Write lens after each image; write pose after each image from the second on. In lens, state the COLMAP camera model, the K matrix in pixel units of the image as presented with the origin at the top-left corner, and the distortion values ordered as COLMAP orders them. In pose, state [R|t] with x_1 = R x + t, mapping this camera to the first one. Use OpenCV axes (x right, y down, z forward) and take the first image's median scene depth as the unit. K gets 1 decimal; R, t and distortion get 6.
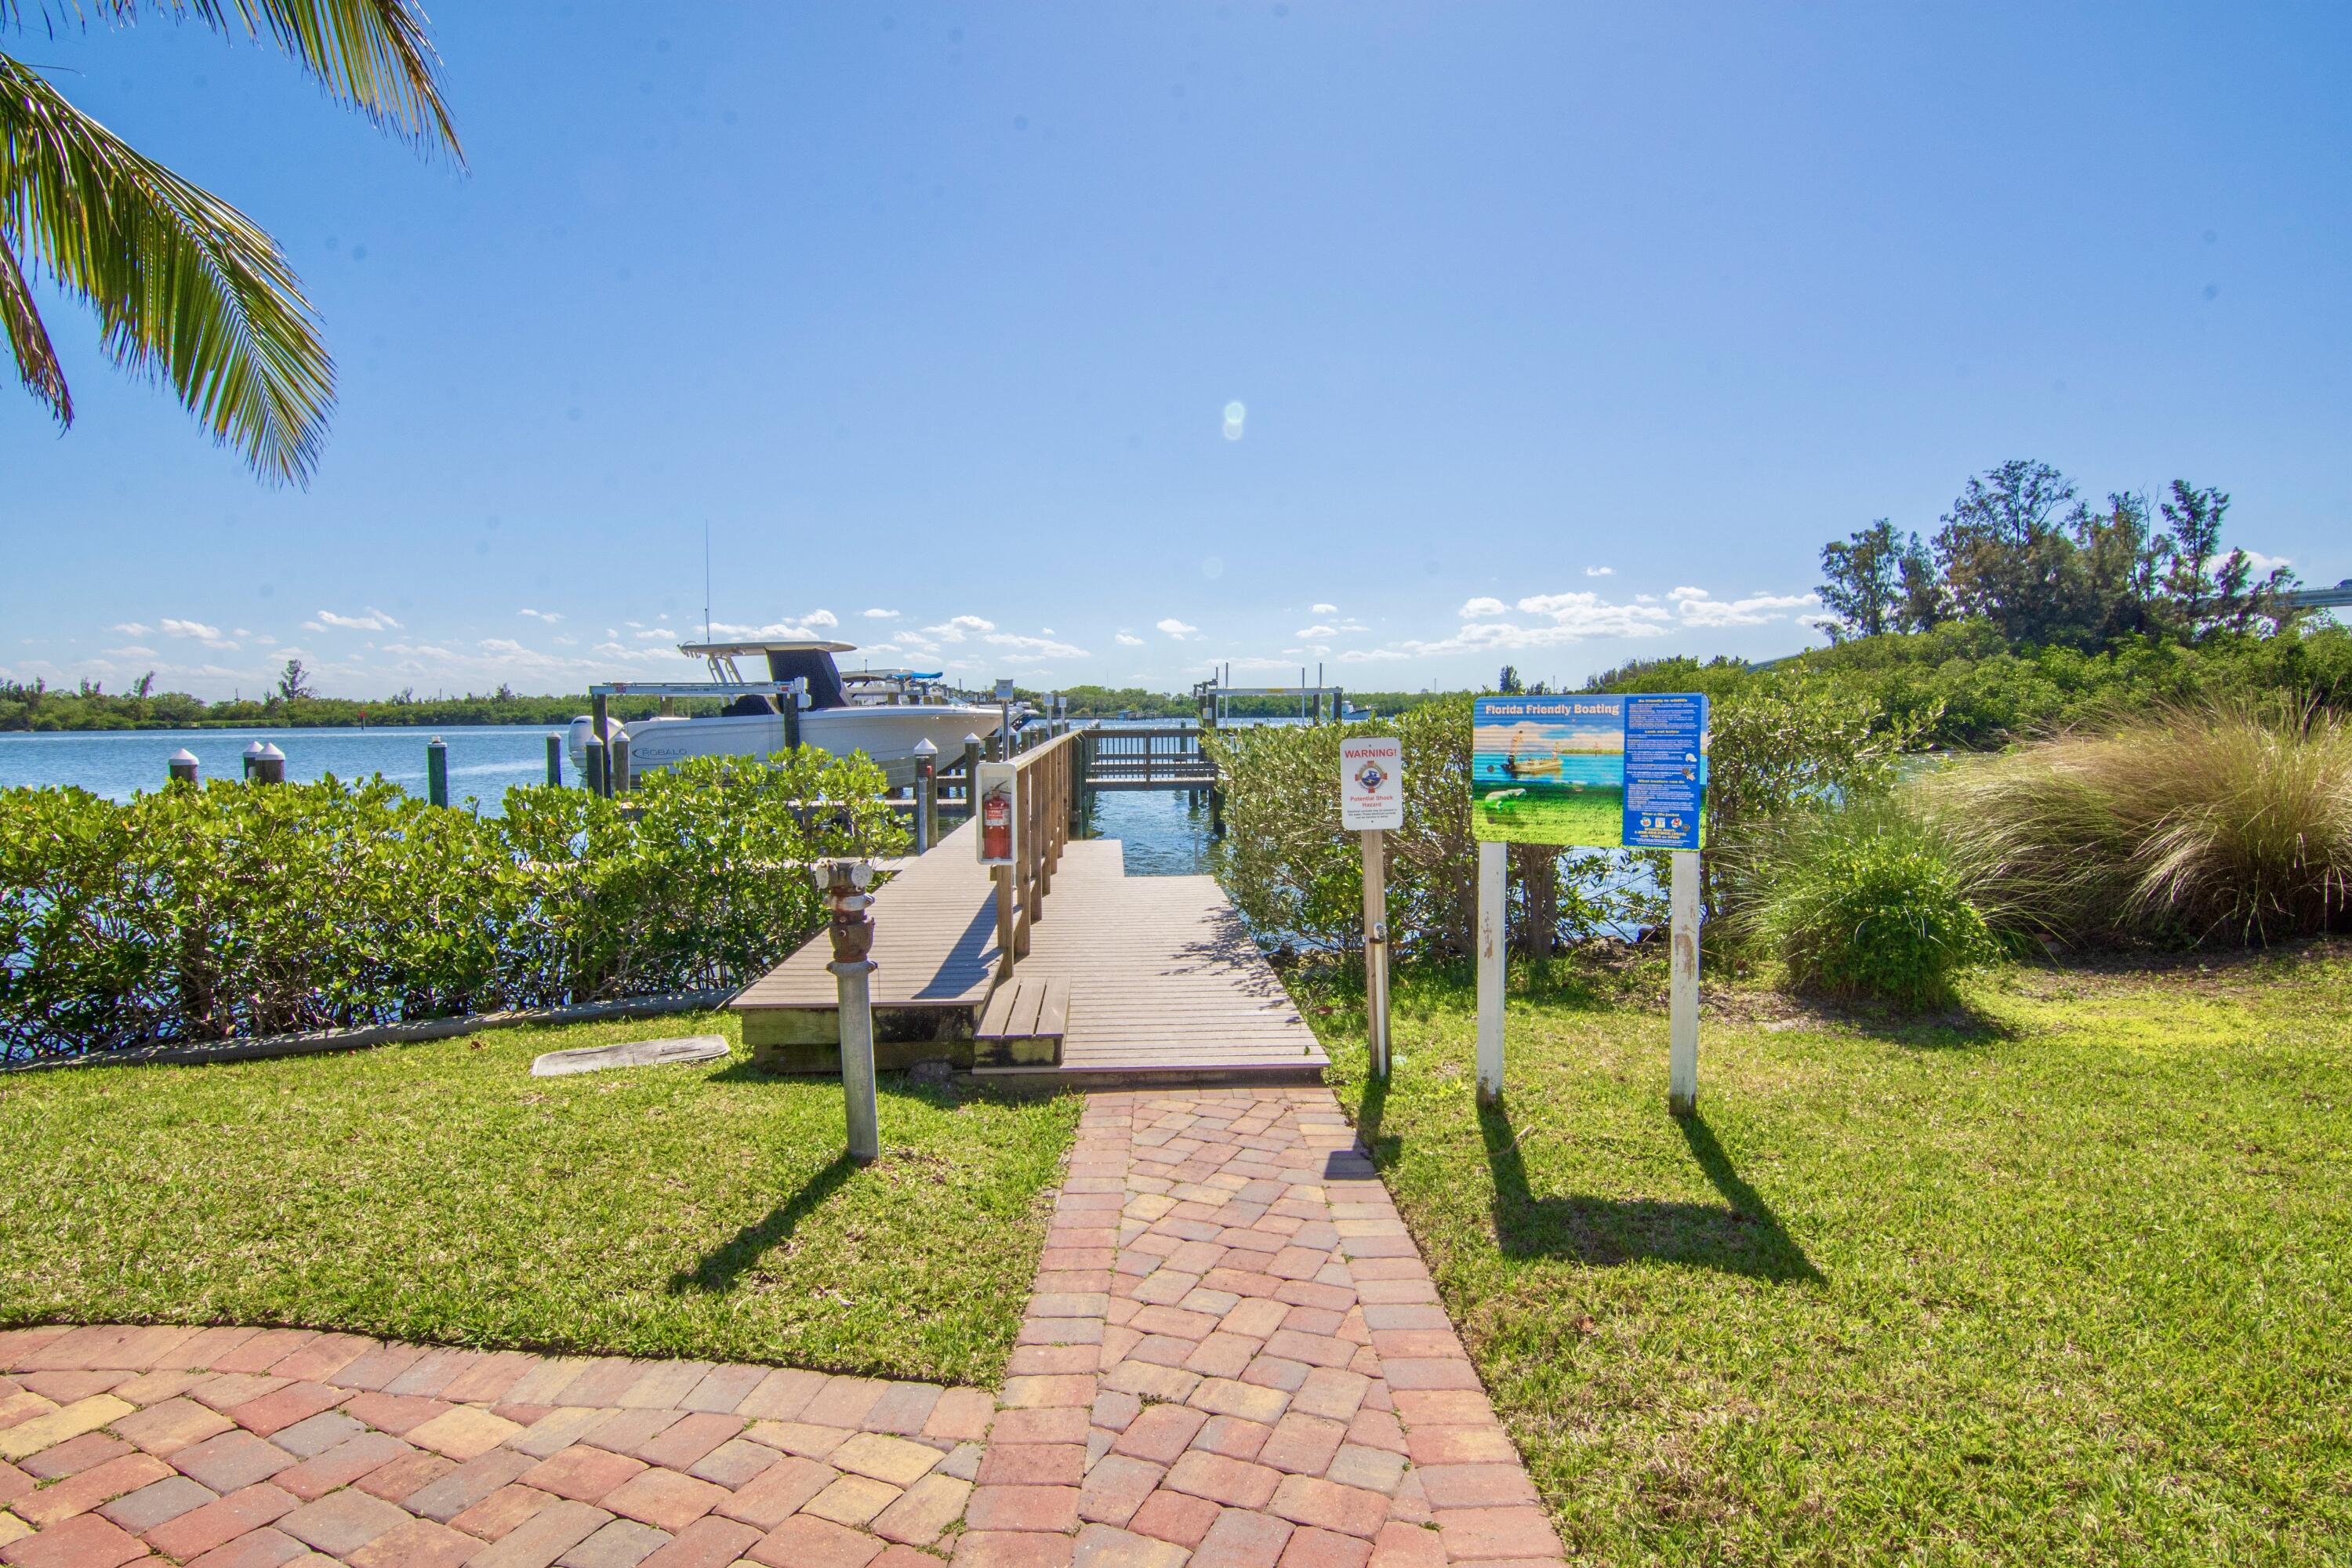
lens RADIAL K [[1139.6, 0, 1174.8], [0, 1139.6, 779.1], [0, 0, 1]] dist [-0.004997, -0.014102]
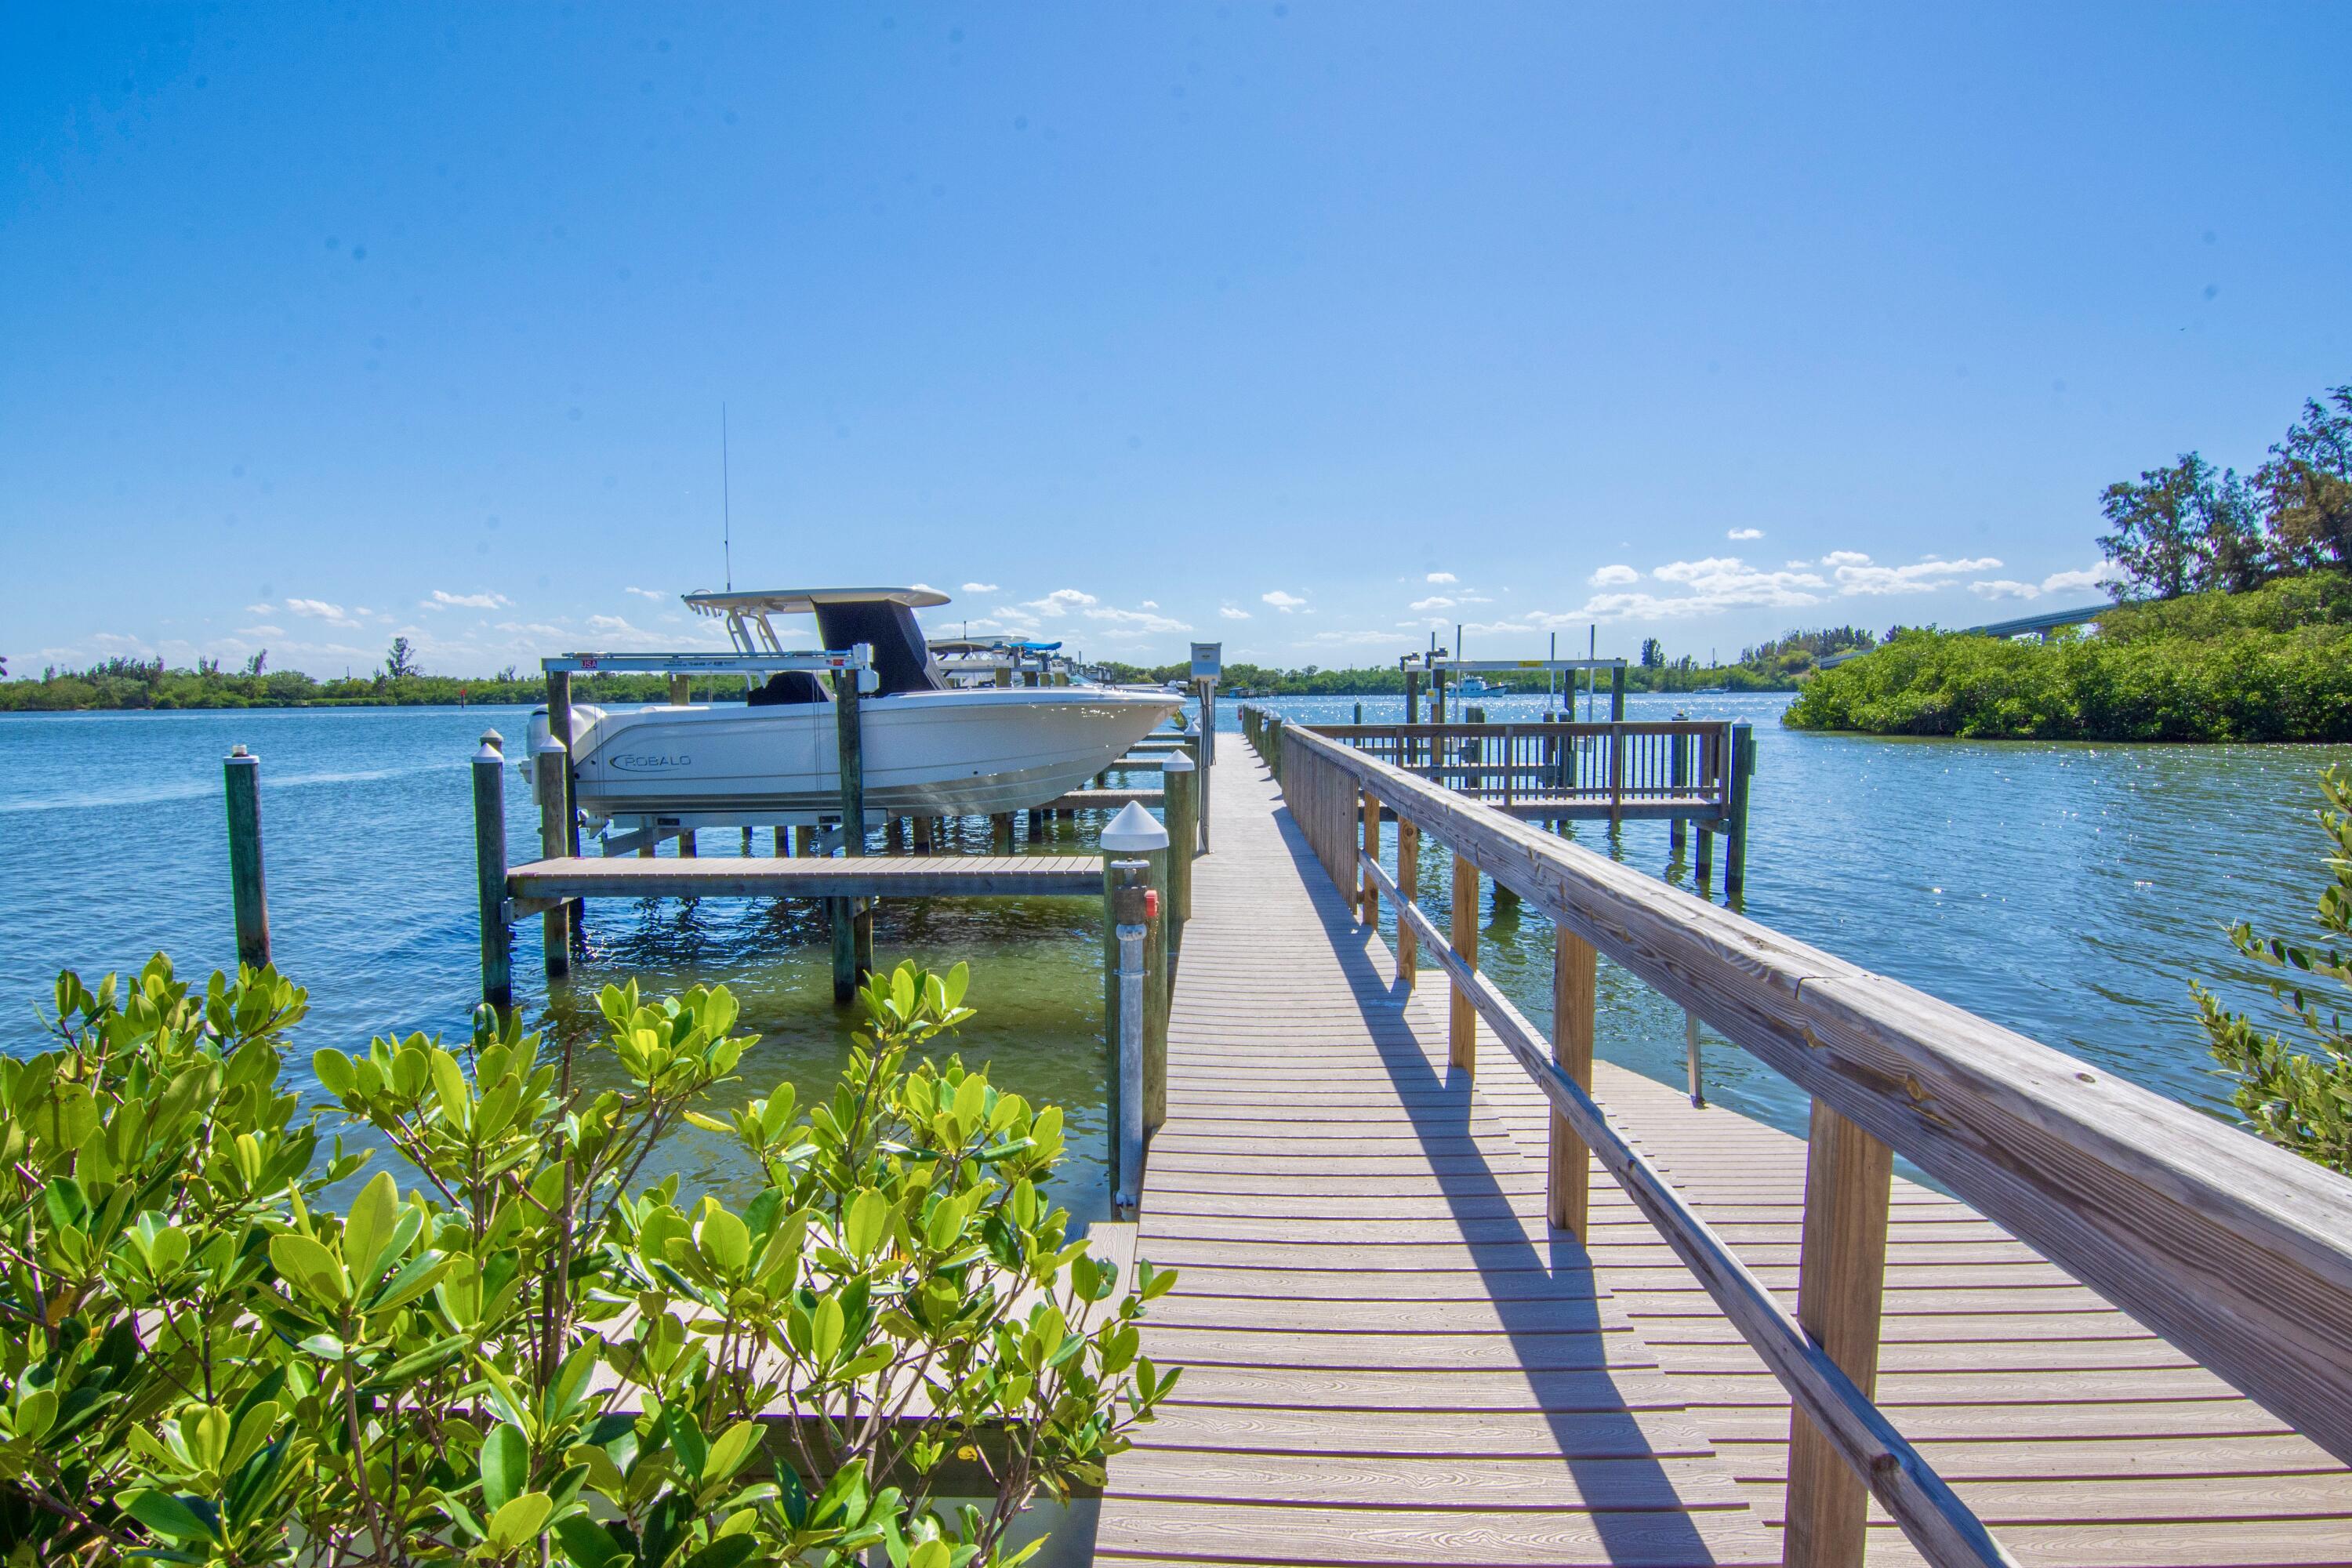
lens RADIAL K [[1189.7, 0, 1176.0], [0, 1189.7, 784.0], [0, 0, 1]] dist [0.004329, -0.023307]
pose [[0.996045, 0.005765, -0.088665, -0.026450], [-0.003915, 0.999771, 0.021020, -0.007179], [0.088766, -0.020590, 0.995840, 0.097754]]
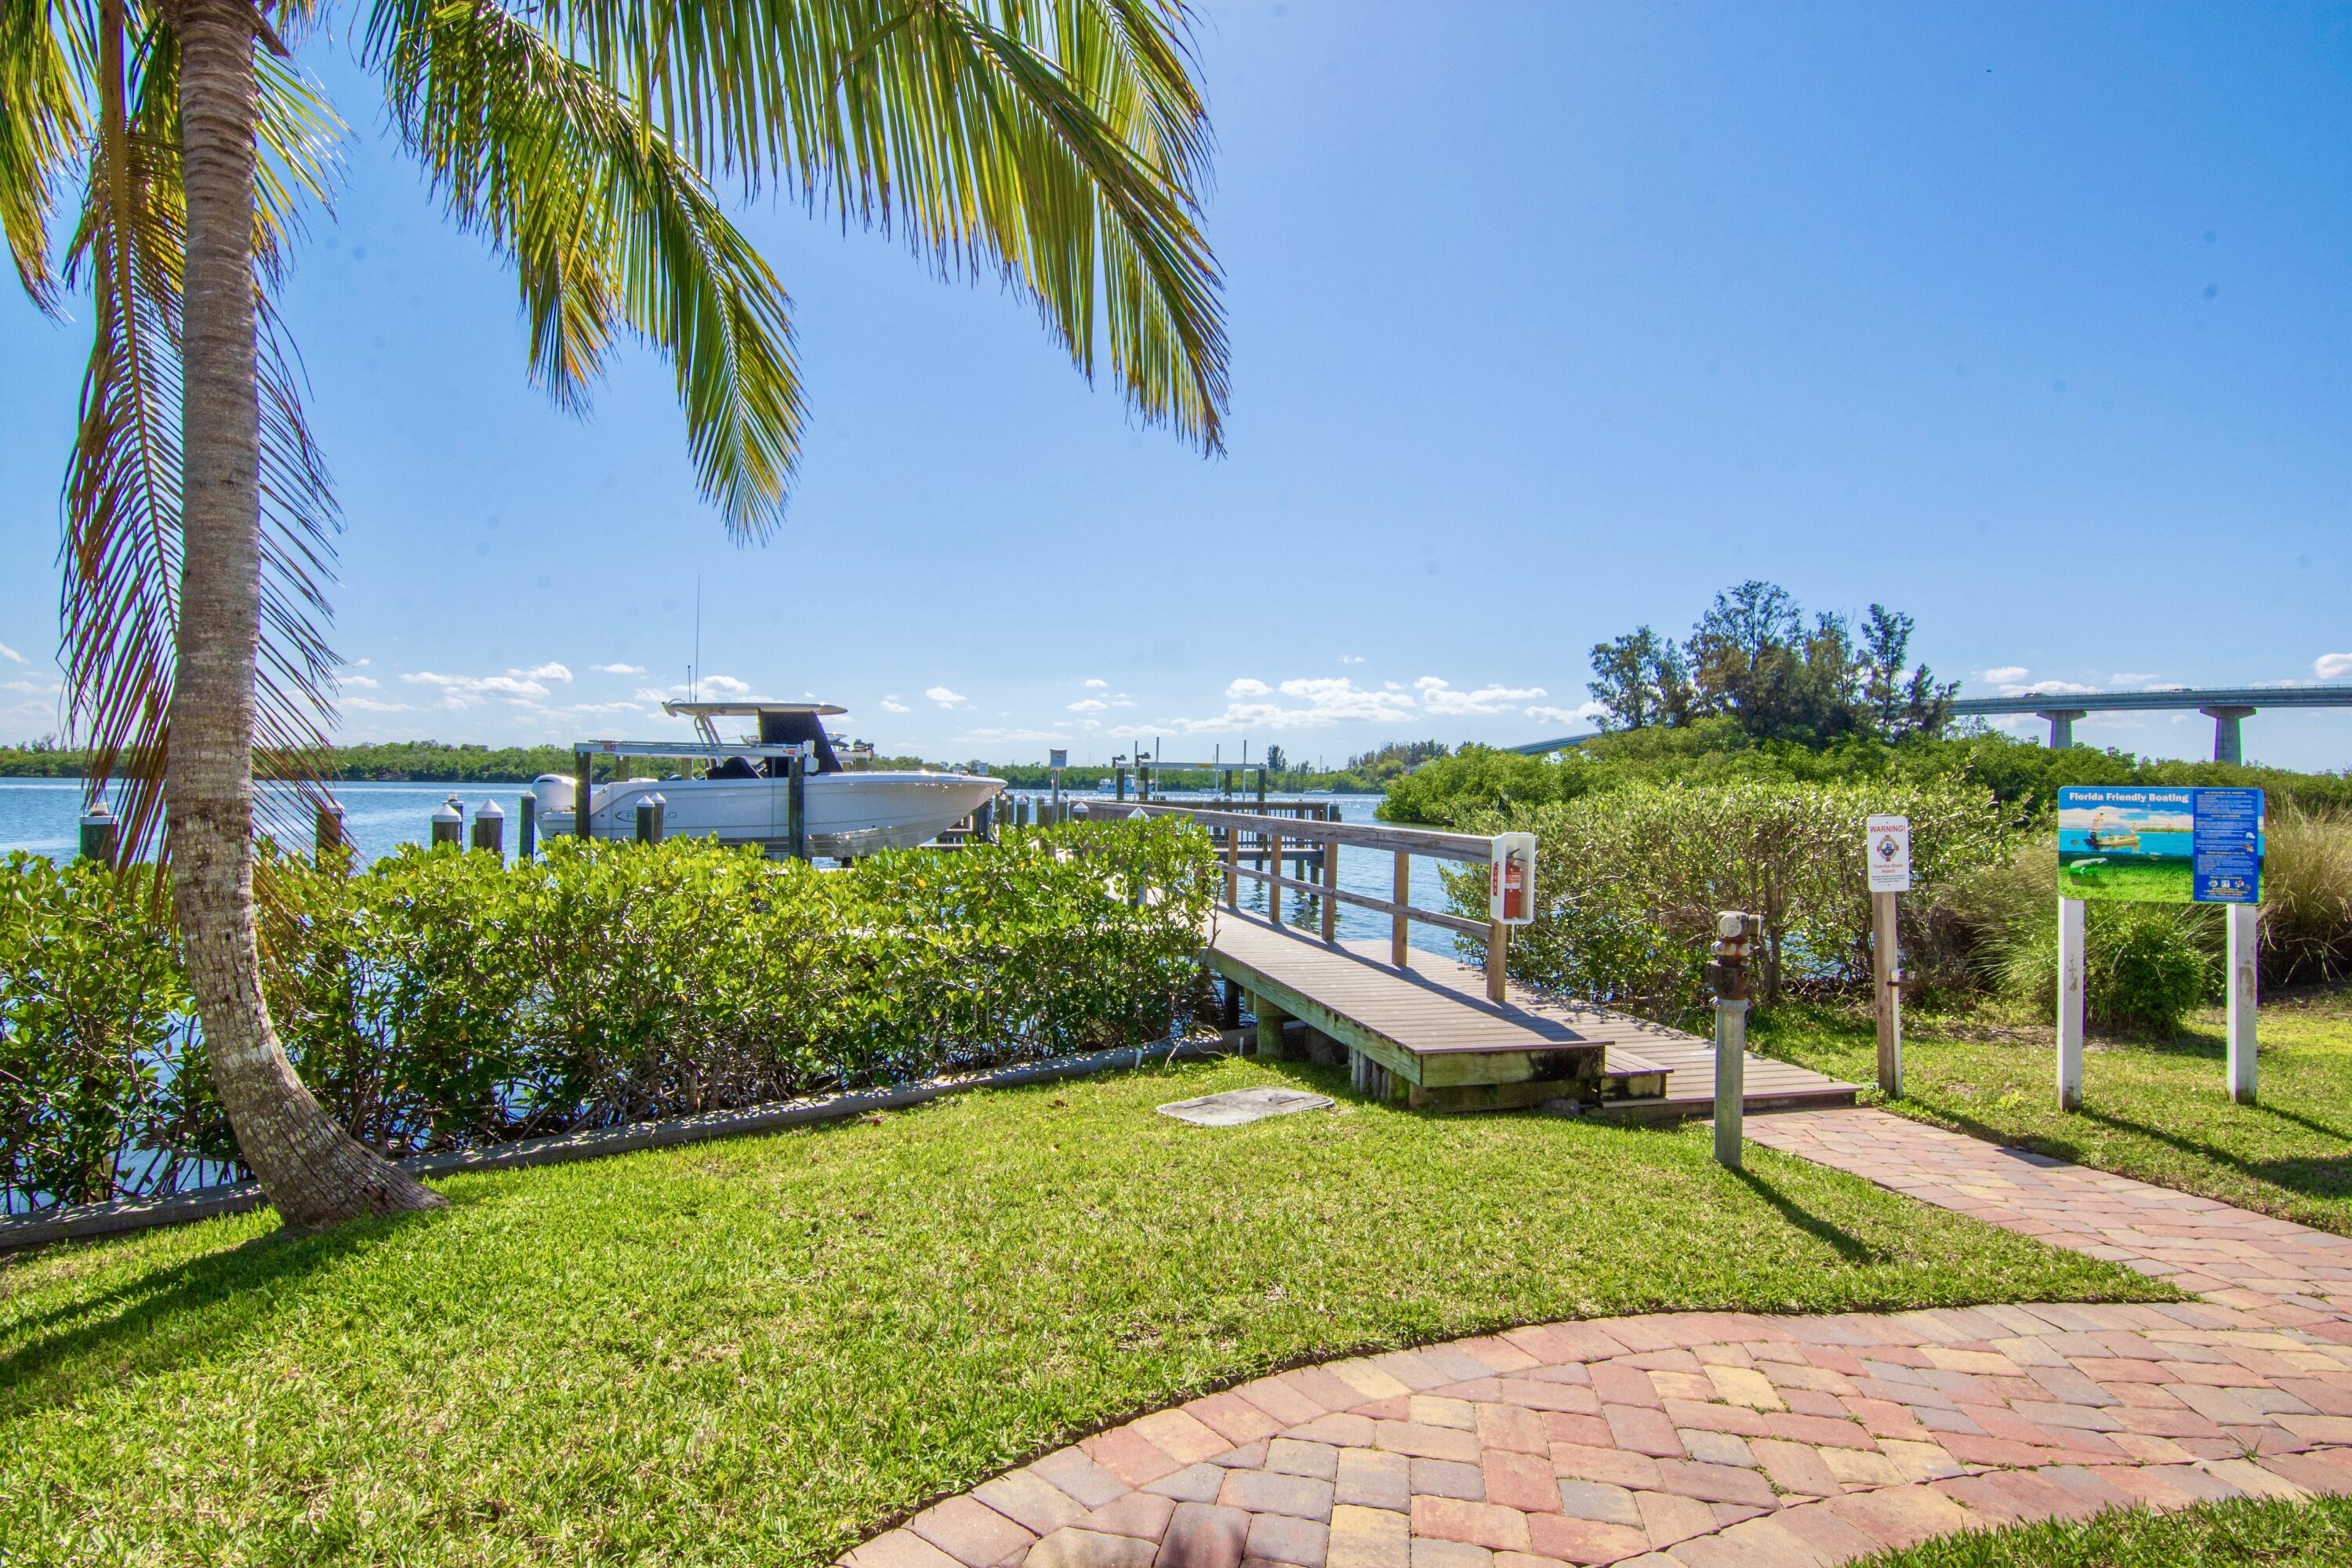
lens RADIAL K [[1139.6, 0, 1174.8], [0, 1139.6, 779.1], [0, 0, 1]] dist [-0.004997, -0.014102]
pose [[0.979556, 0.023519, 0.199793, -0.058967], [-0.010778, 0.997852, -0.064620, 0.000788], [-0.200884, 0.061145, 0.977705, -0.002761]]
